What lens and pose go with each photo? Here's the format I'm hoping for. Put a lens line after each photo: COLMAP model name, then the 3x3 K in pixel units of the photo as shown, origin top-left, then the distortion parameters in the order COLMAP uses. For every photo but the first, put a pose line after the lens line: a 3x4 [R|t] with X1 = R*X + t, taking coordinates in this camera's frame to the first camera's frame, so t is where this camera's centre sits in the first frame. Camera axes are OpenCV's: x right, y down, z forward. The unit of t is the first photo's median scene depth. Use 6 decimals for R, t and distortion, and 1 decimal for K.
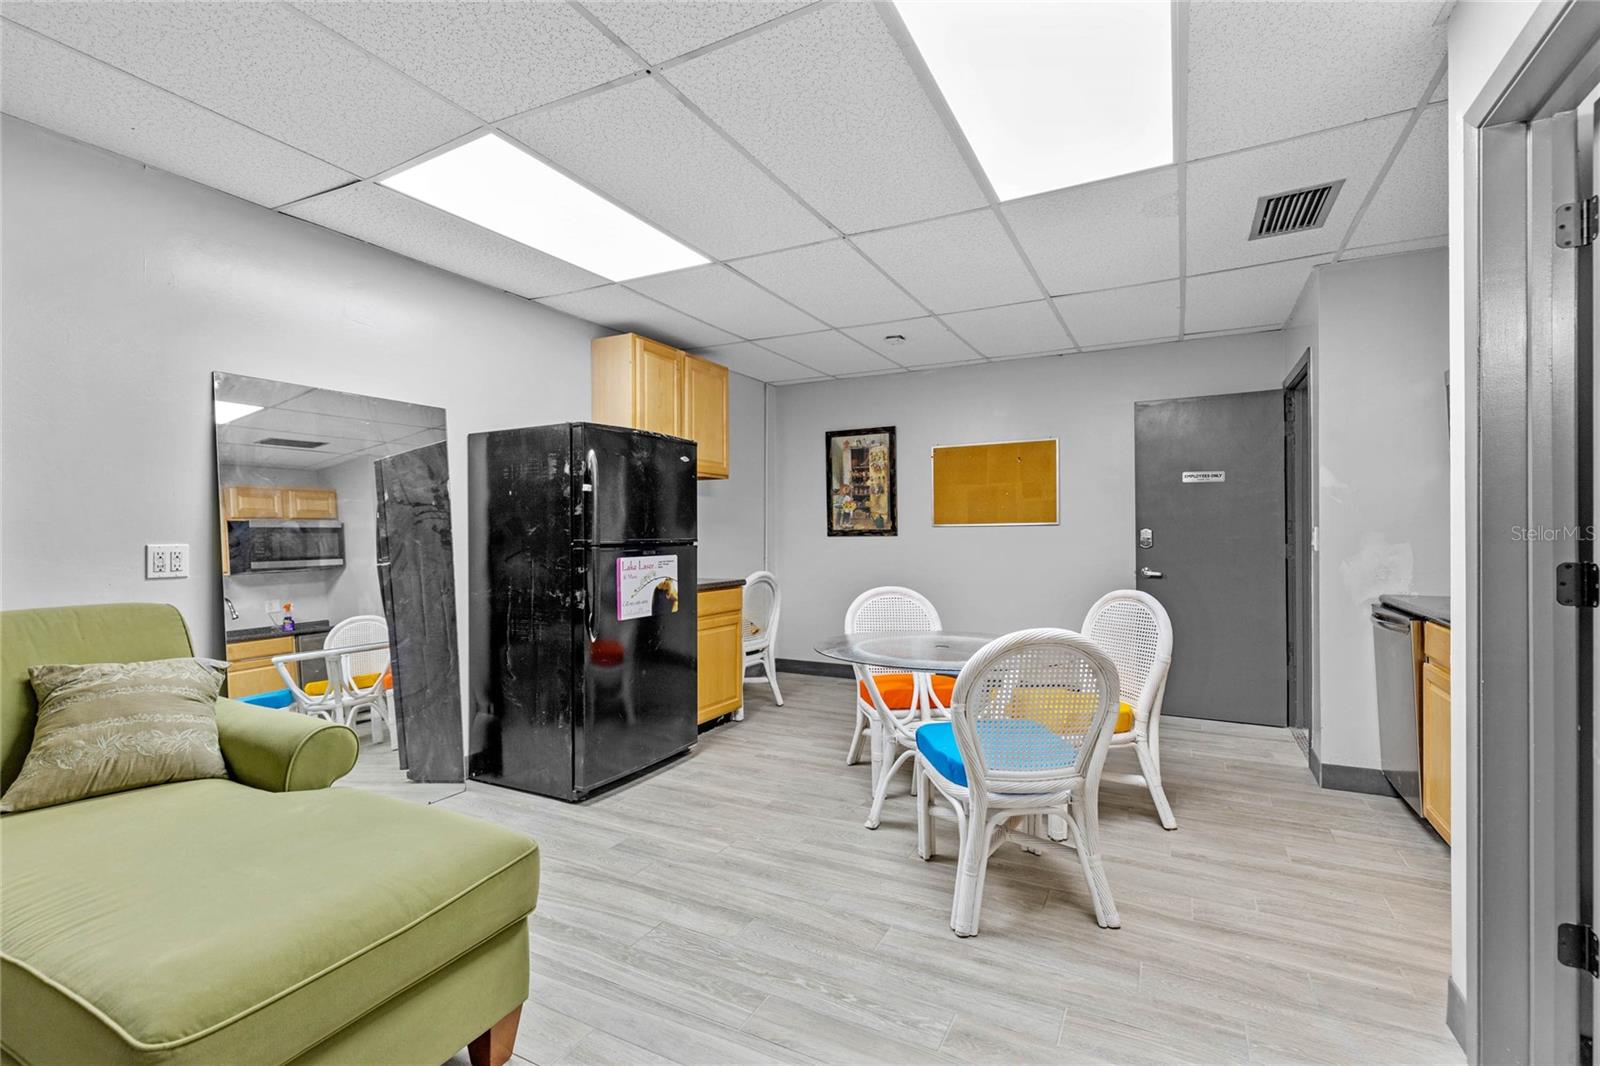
lens RADIAL K [[725.7, 0, 803.9], [0, 725.7, 530.1], [0, 0, 1]] dist [0.008465, -0.000375]
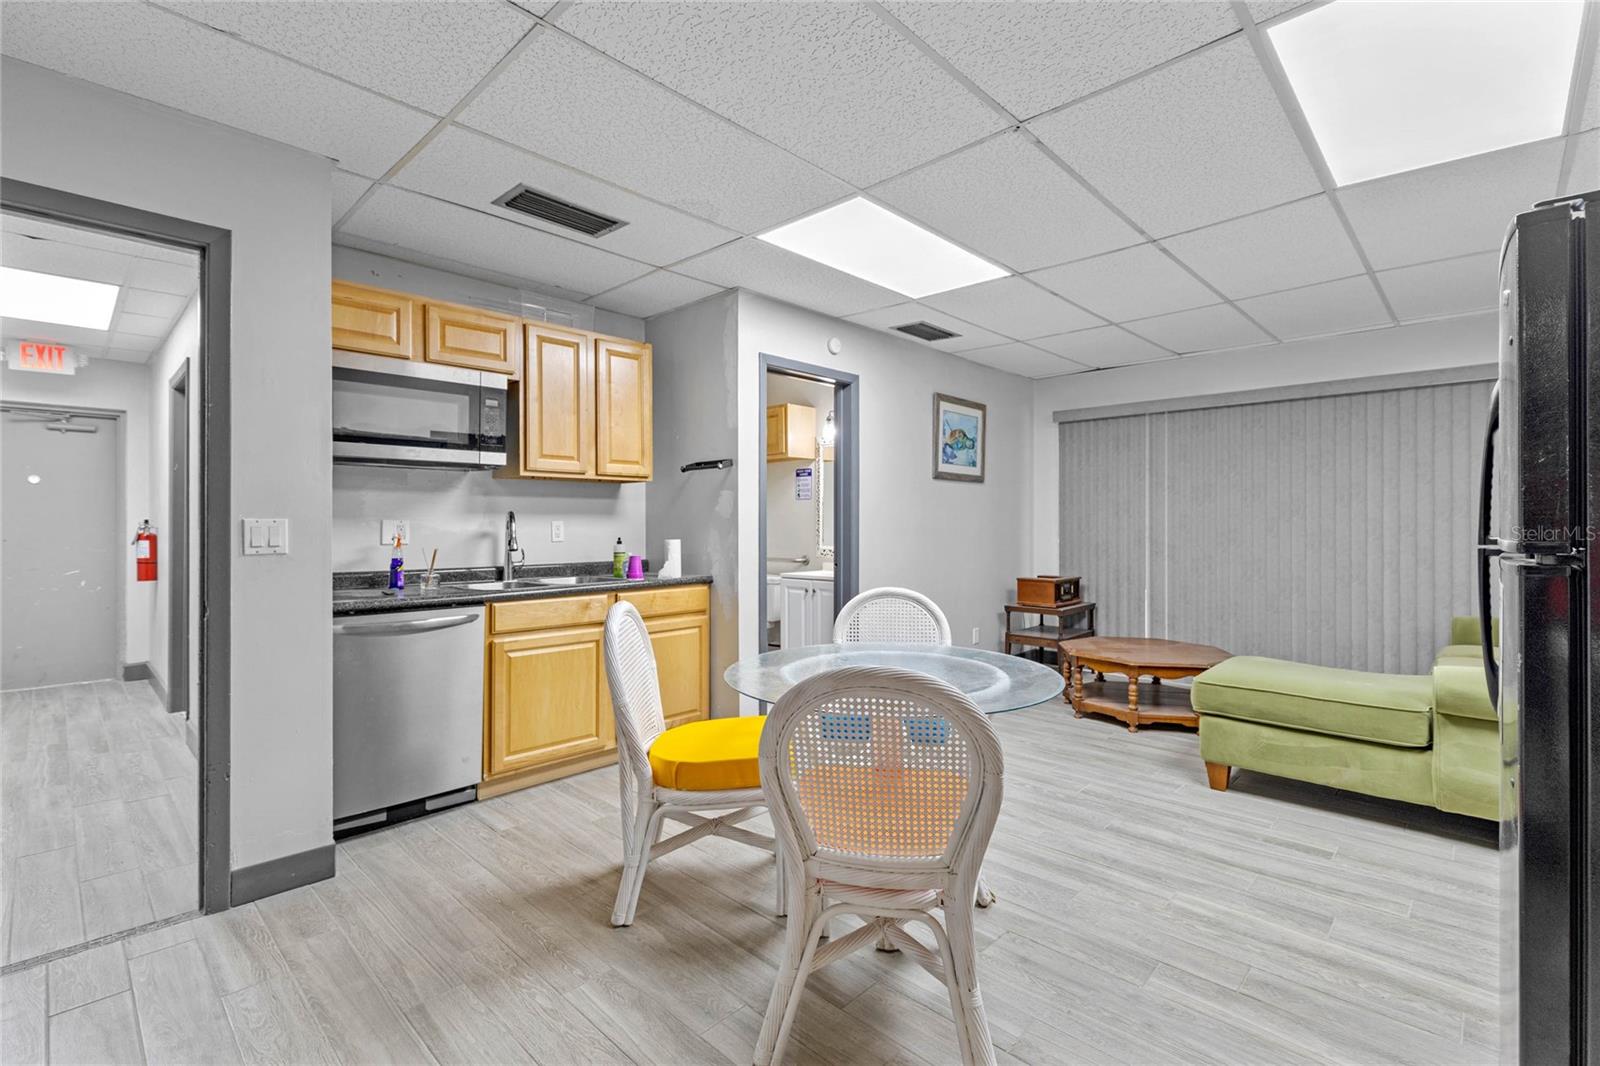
lens RADIAL K [[725.7, 0, 792.8], [0, 725.7, 524.3], [0, 0, 1]] dist [0.008465, -0.000375]
pose [[-0.959697, -0.001707, 0.281031, 0.079943], [-0.000458, 0.999990, 0.004511, -0.001778], [-0.281036, 0.004200, -0.959688, 1.943344]]
